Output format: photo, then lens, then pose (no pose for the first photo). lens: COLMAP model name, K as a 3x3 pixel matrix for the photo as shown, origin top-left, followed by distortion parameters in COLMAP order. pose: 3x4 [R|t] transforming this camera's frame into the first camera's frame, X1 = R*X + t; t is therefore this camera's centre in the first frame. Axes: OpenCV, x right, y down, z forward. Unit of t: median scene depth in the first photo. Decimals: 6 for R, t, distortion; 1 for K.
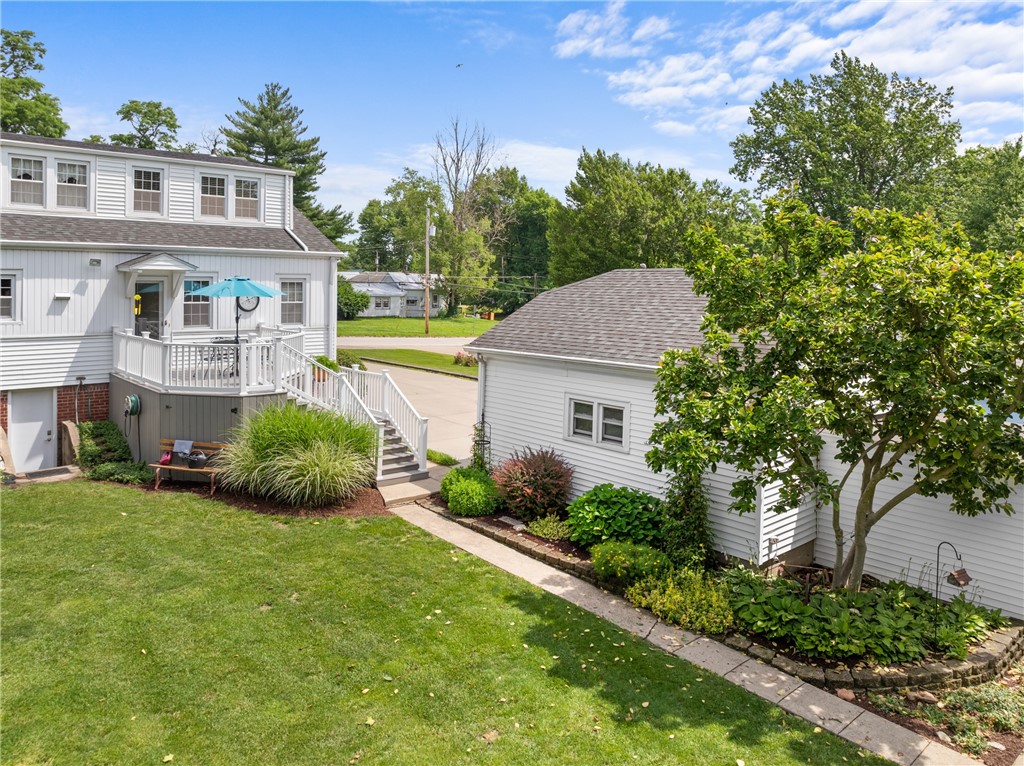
lens RADIAL K [[709.1, 0, 565.2], [0, 709.1, 388.1], [0, 0, 1]] dist [-0.031688, -0.001892]
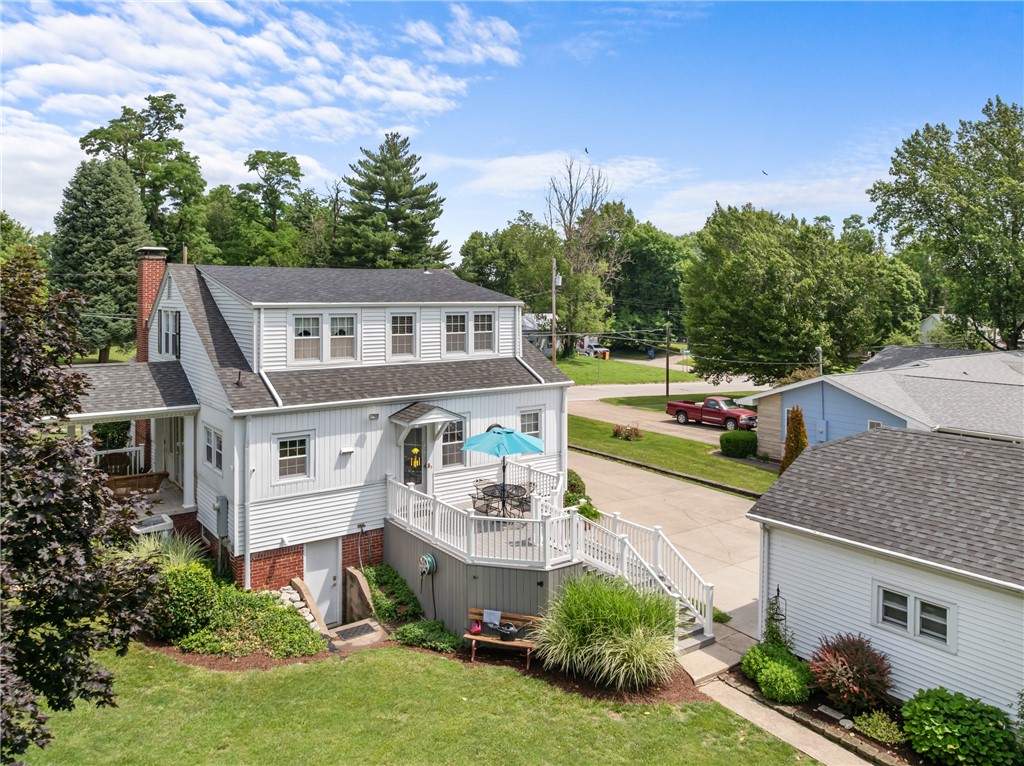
lens RADIAL K [[716.7, 0, 572.6], [0, 716.7, 382.5], [0, 0, 1]] dist [-0.030659, 0.000077]
pose [[0.994815, -0.007684, -0.101412, -0.245525], [0.005146, 0.999668, -0.025266, -0.192016], [0.101573, 0.024613, 0.994524, -0.054839]]
